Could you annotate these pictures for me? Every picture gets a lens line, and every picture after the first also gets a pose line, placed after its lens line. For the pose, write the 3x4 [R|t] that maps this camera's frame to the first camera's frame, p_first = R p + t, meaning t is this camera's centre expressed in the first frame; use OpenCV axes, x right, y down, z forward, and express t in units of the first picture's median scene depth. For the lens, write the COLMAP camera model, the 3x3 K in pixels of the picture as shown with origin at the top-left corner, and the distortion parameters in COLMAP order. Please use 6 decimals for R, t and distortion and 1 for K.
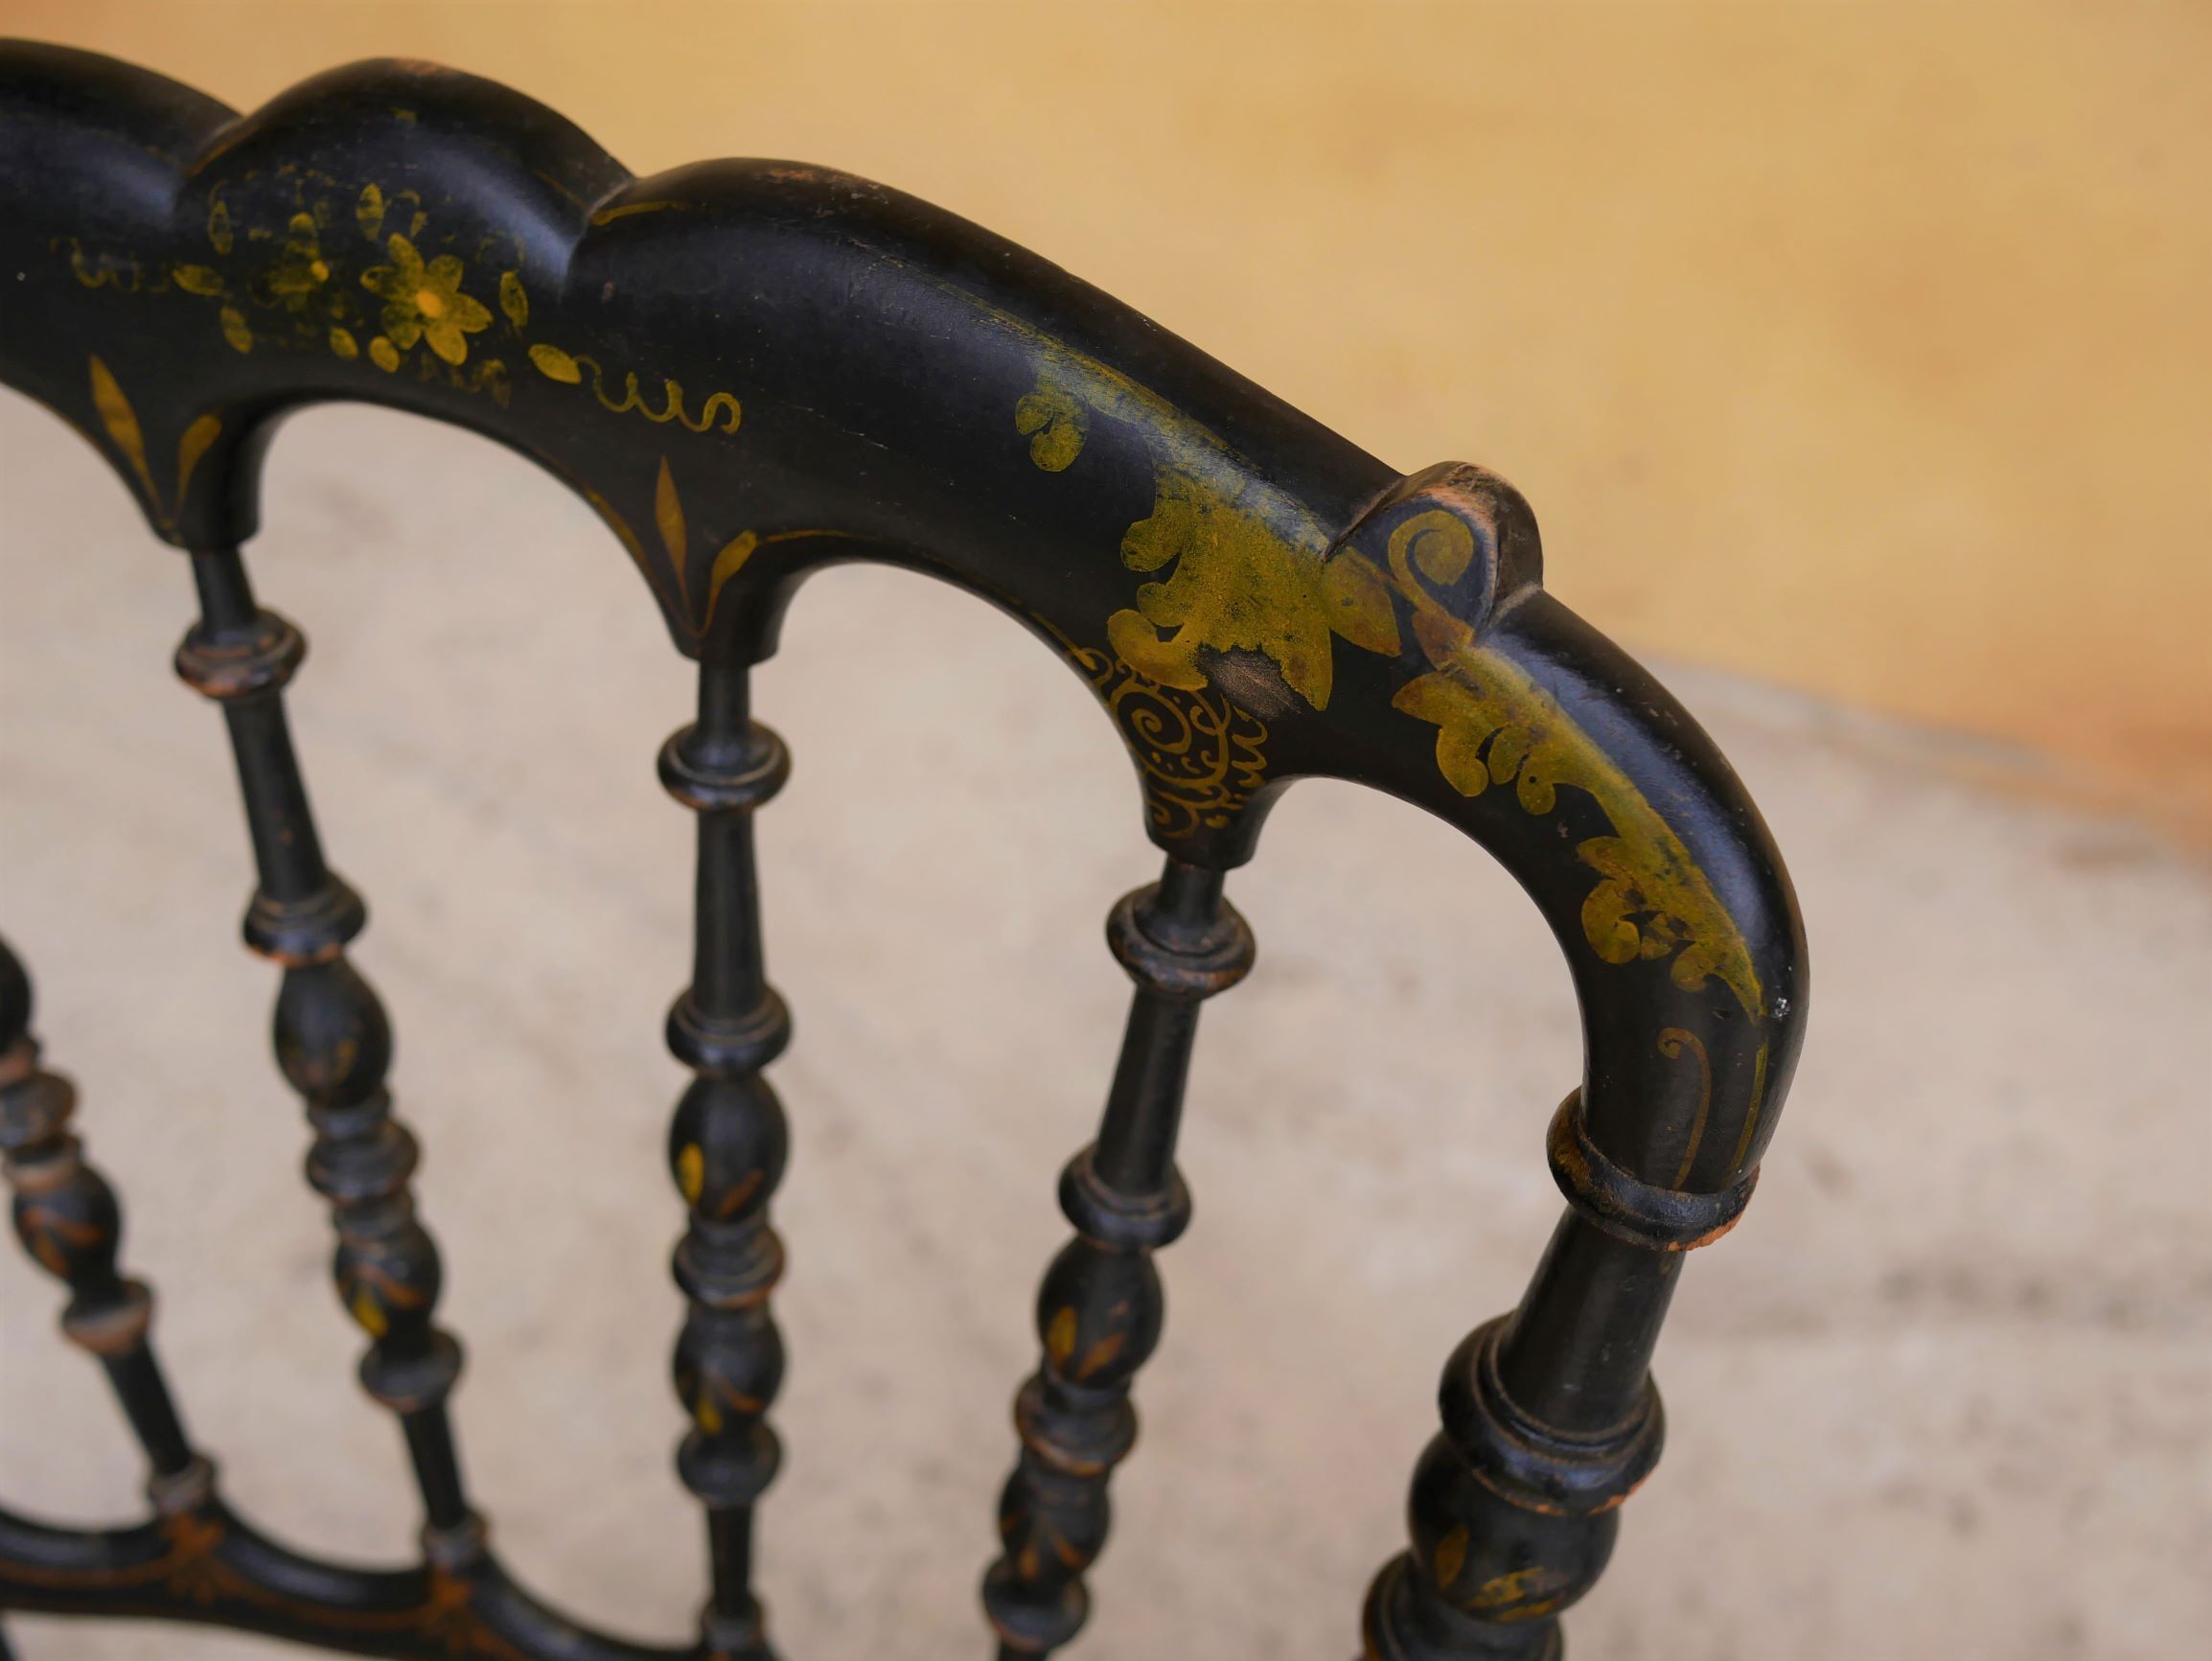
lens RADIAL K [[2488.7, 0, 1094.8], [0, 2488.7, 853.4], [0, 0, 1]] dist [-0.011602, 0.000000]
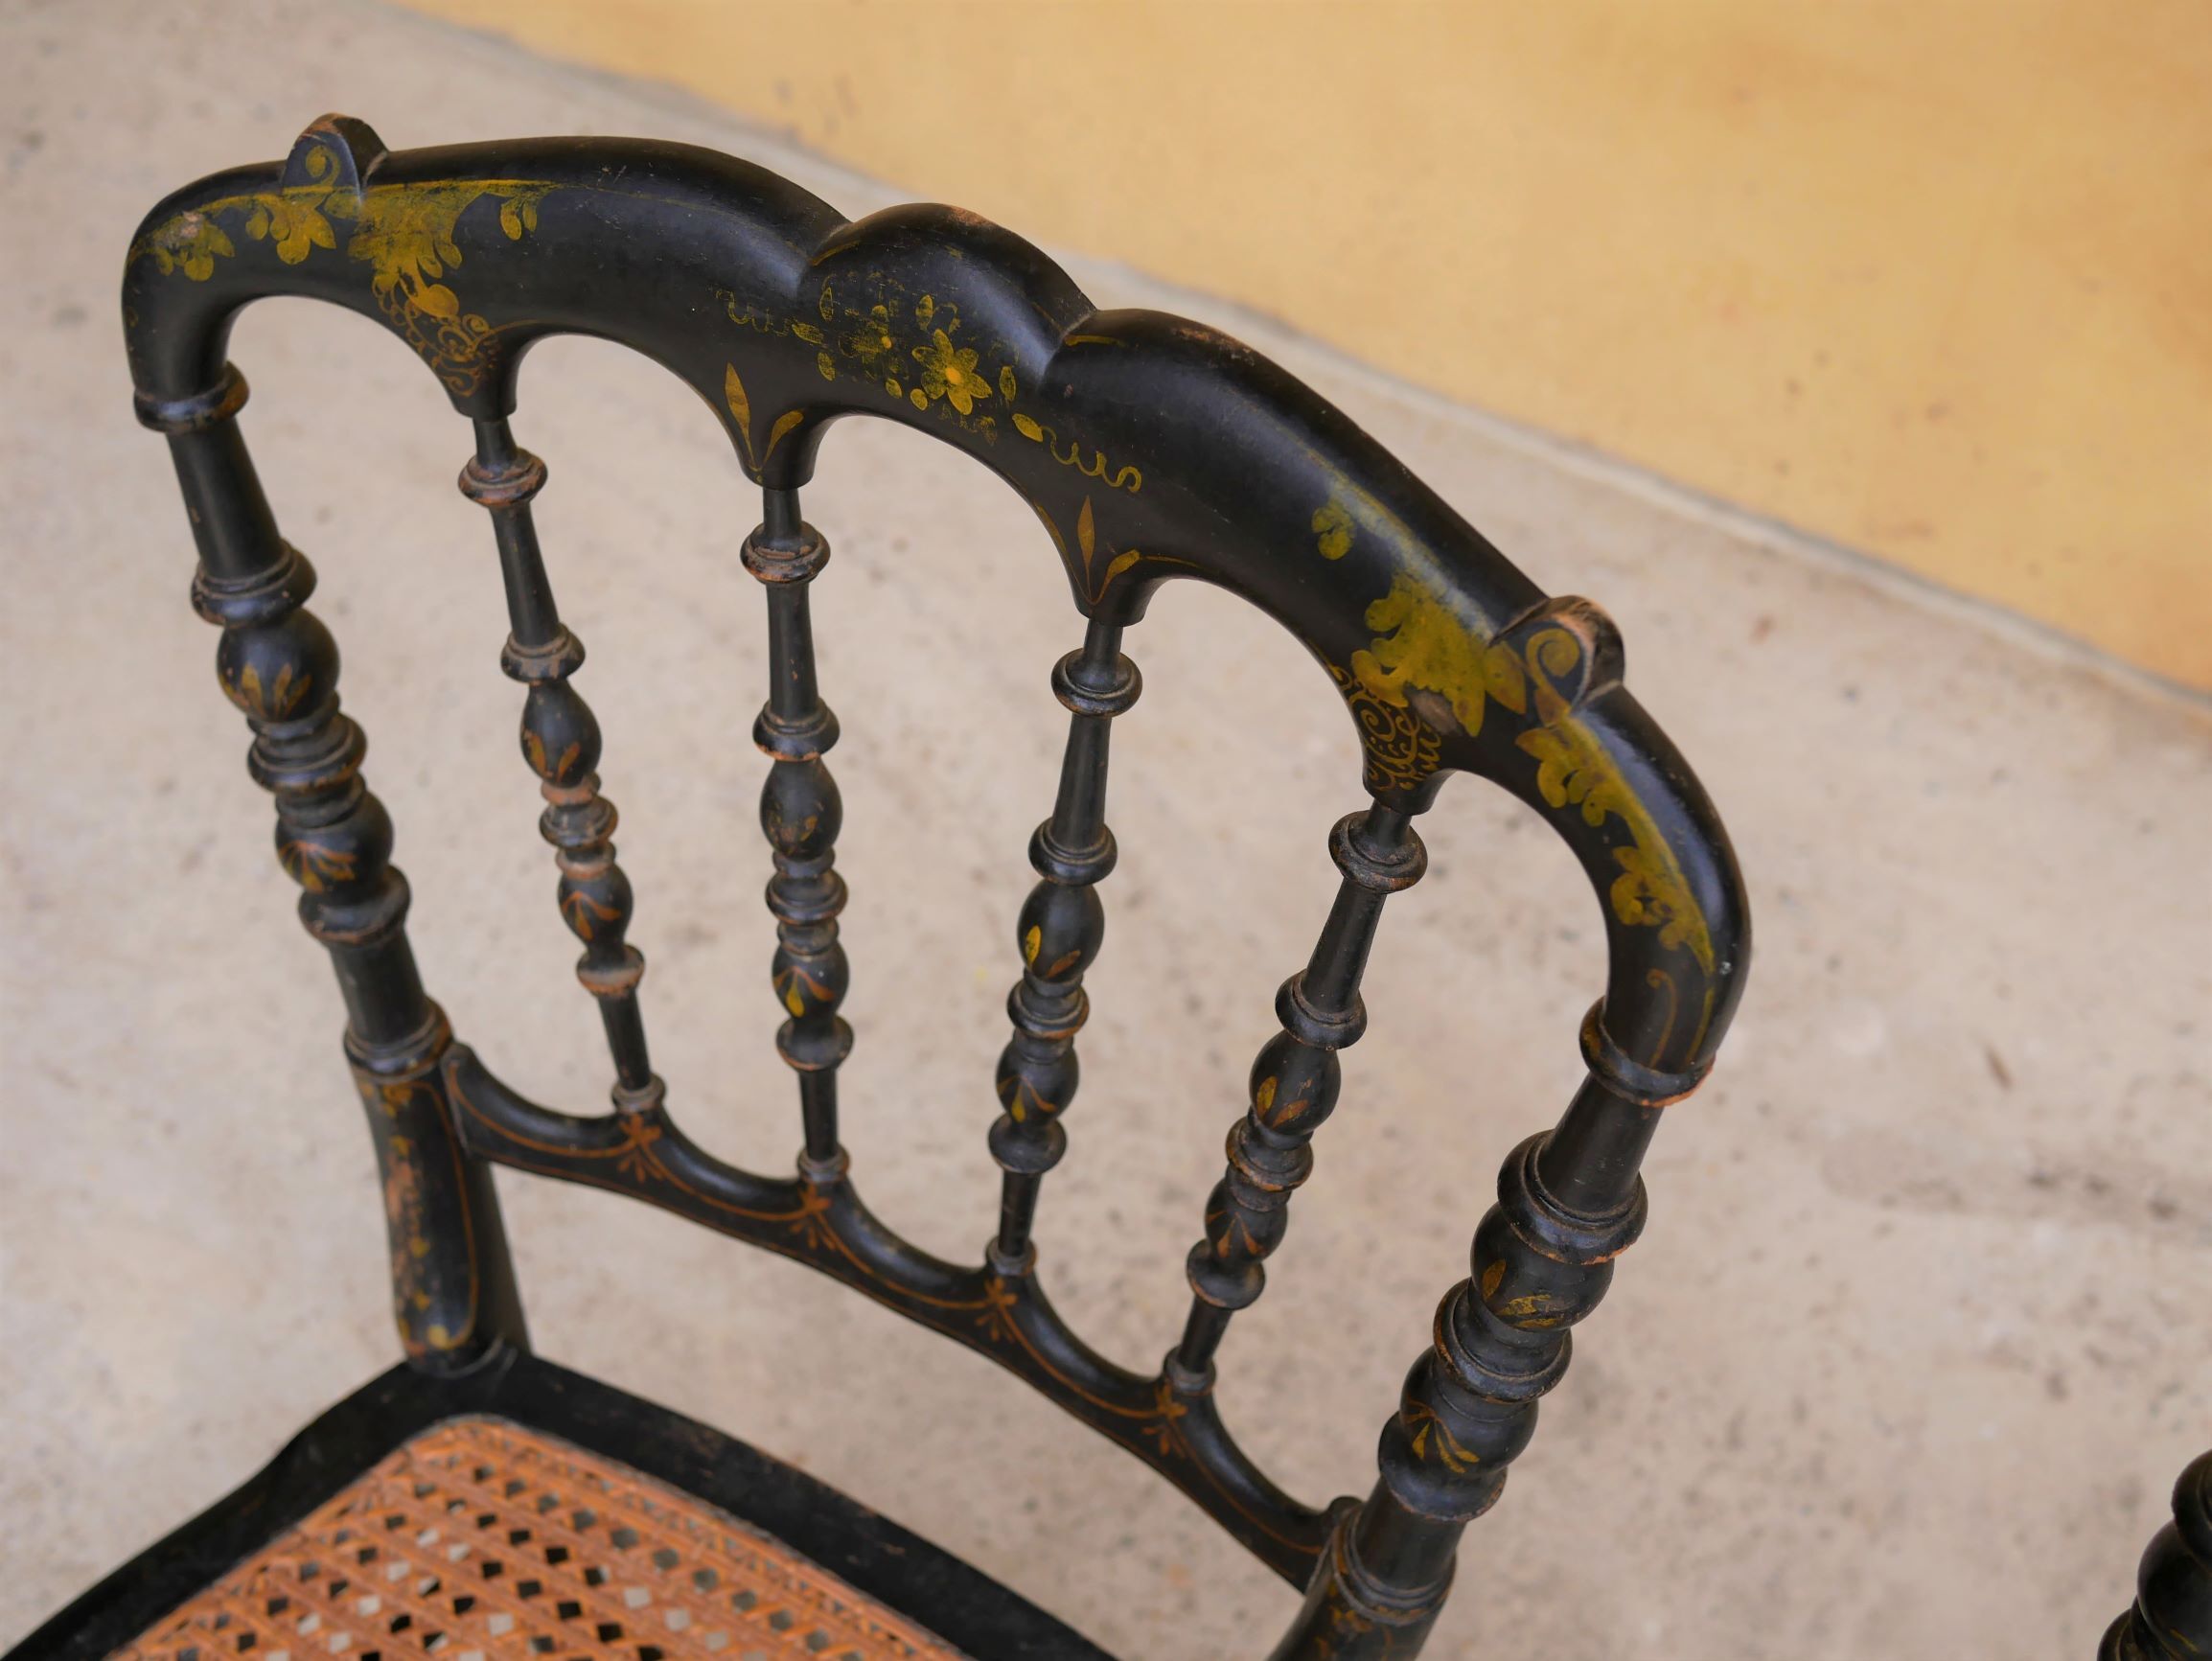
lens RADIAL K [[2488.7, 0, 1122.0], [0, 2488.7, 846.3], [0, 0, 1]] dist [-0.011602, 0.000000]
pose [[0.981772, 0.154938, -0.110077, 0.045759], [-0.143776, 0.984233, 0.103021, -0.097124], [0.124303, -0.085317, 0.988570, -0.488042]]
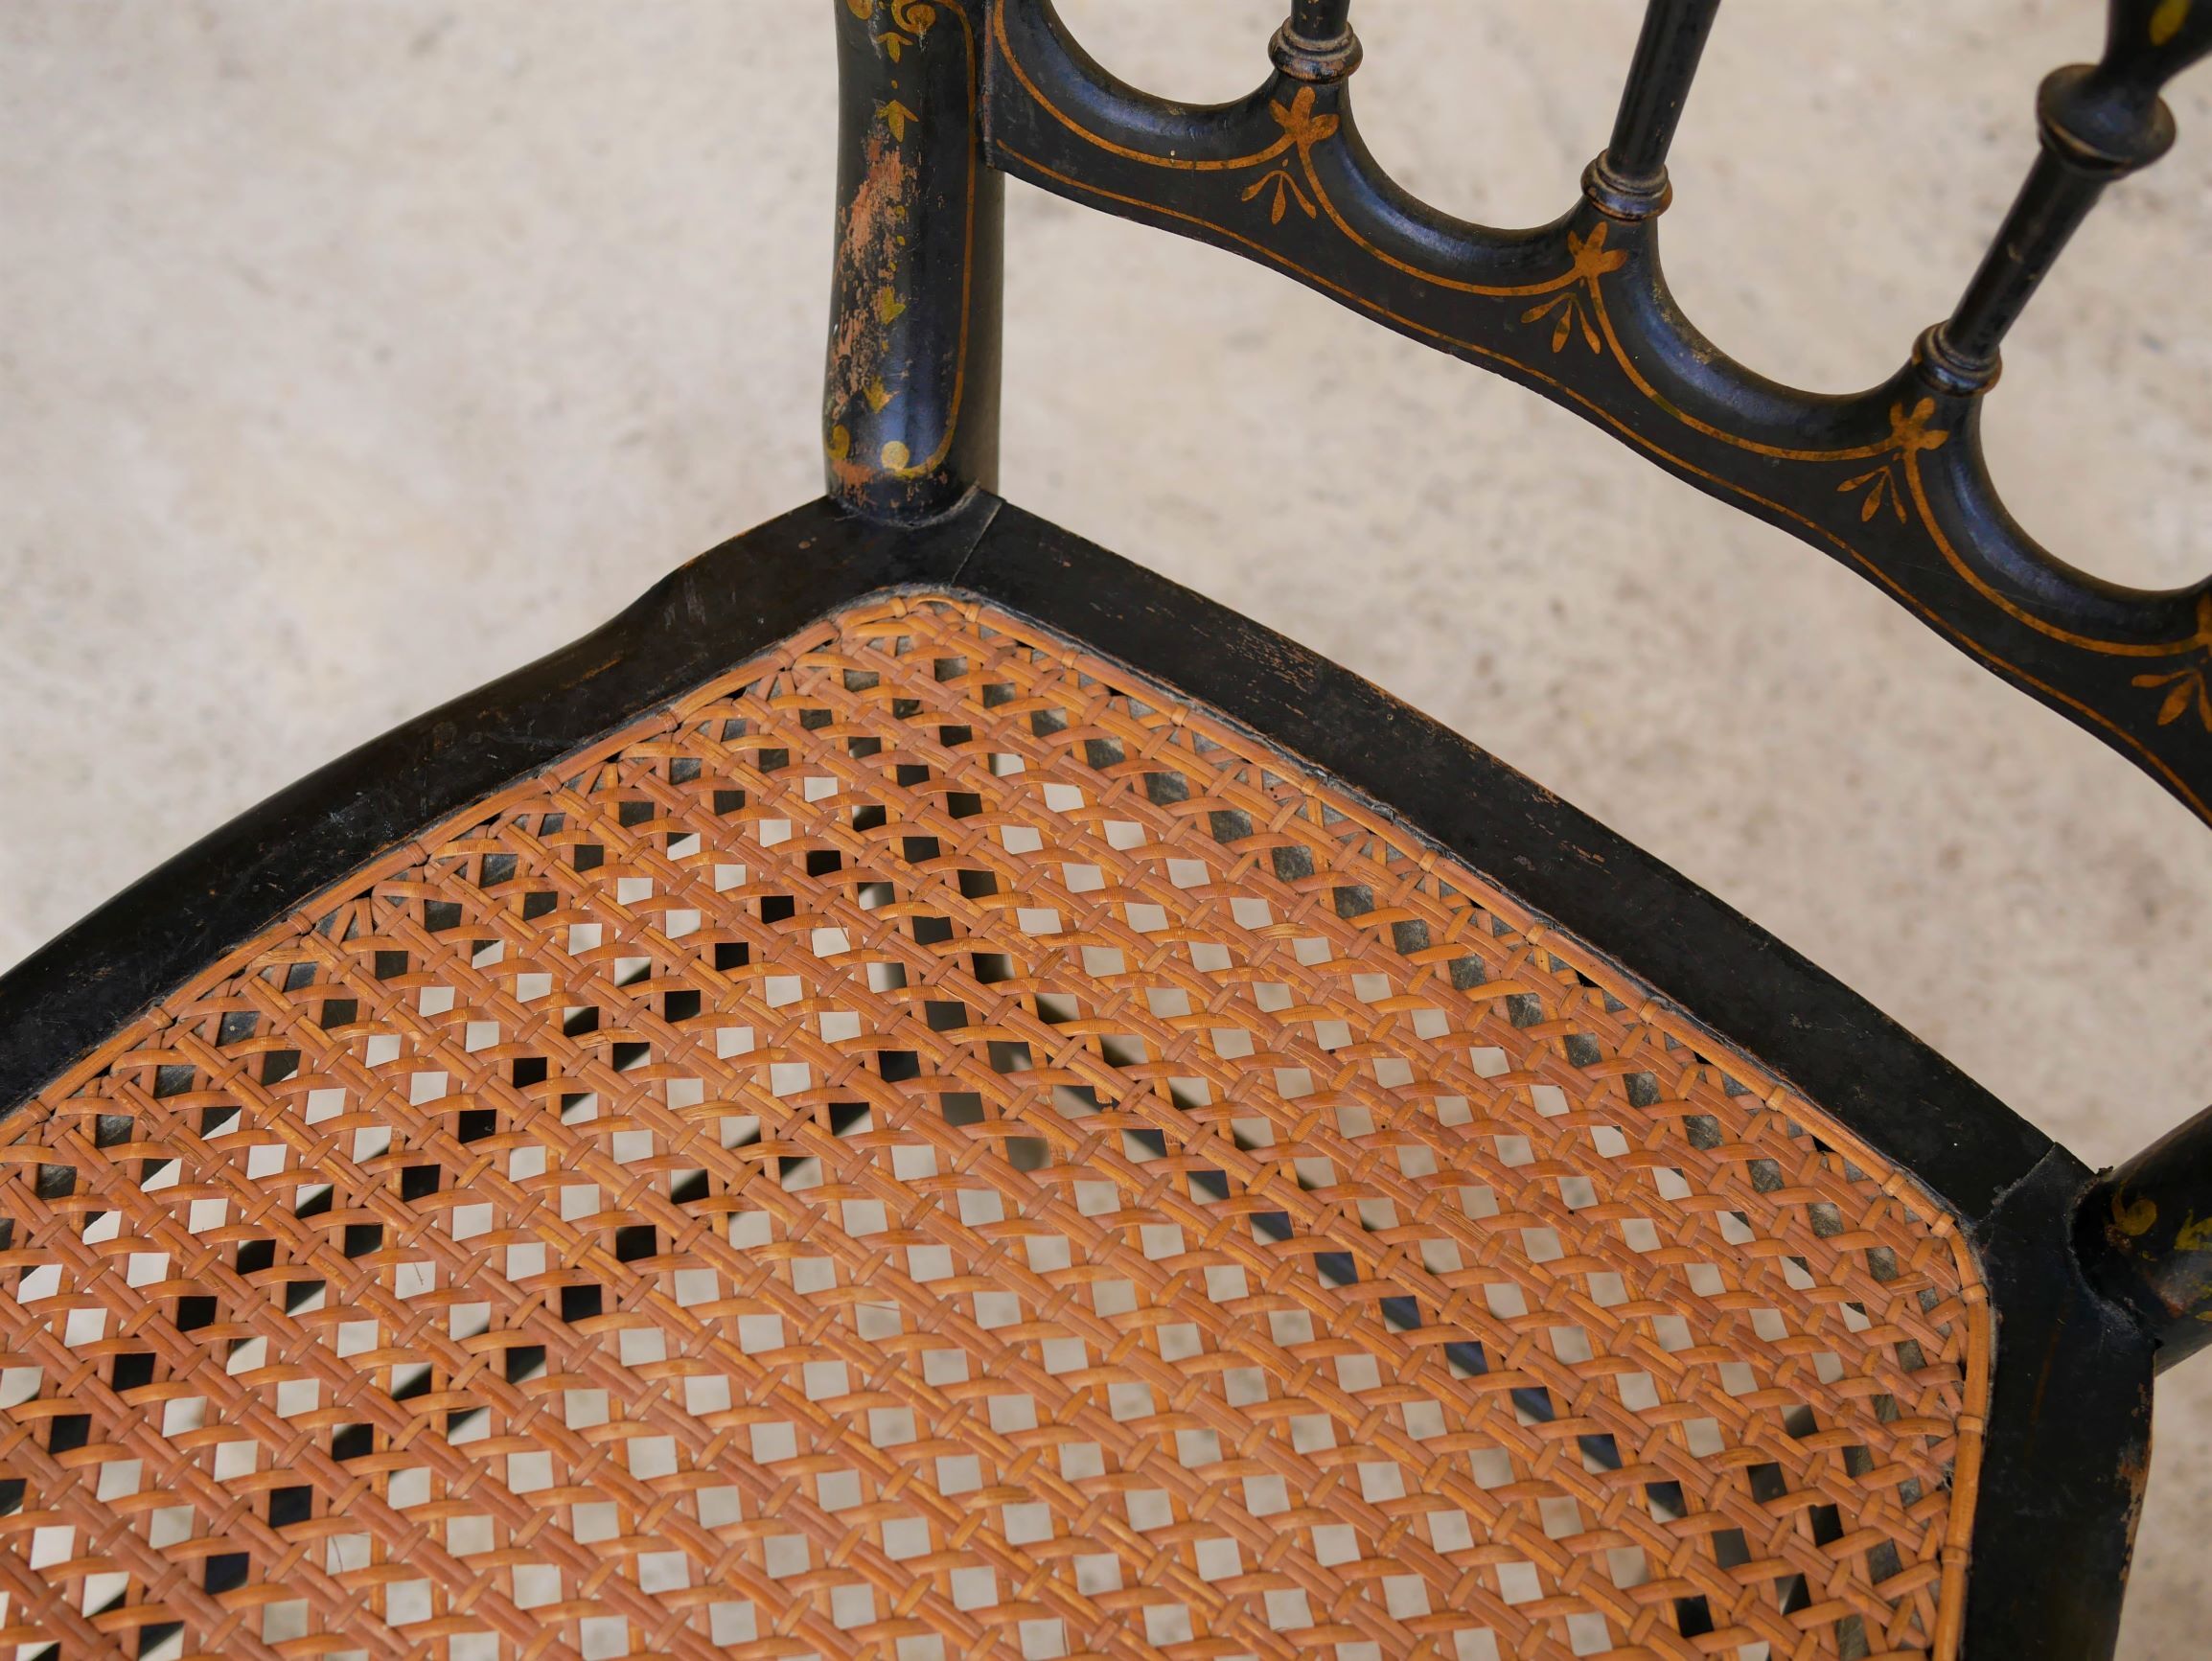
lens RADIAL K [[2488.7, 0, 1109.1], [0, 2488.7, 827.9], [0, 0, 1]] dist [-0.011602, 0.000000]
pose [[0.947968, 0.297606, -0.113083, -0.376288], [-0.259241, 0.927760, 0.268431, 0.418226], [0.184801, -0.225148, 0.956638, 0.173936]]
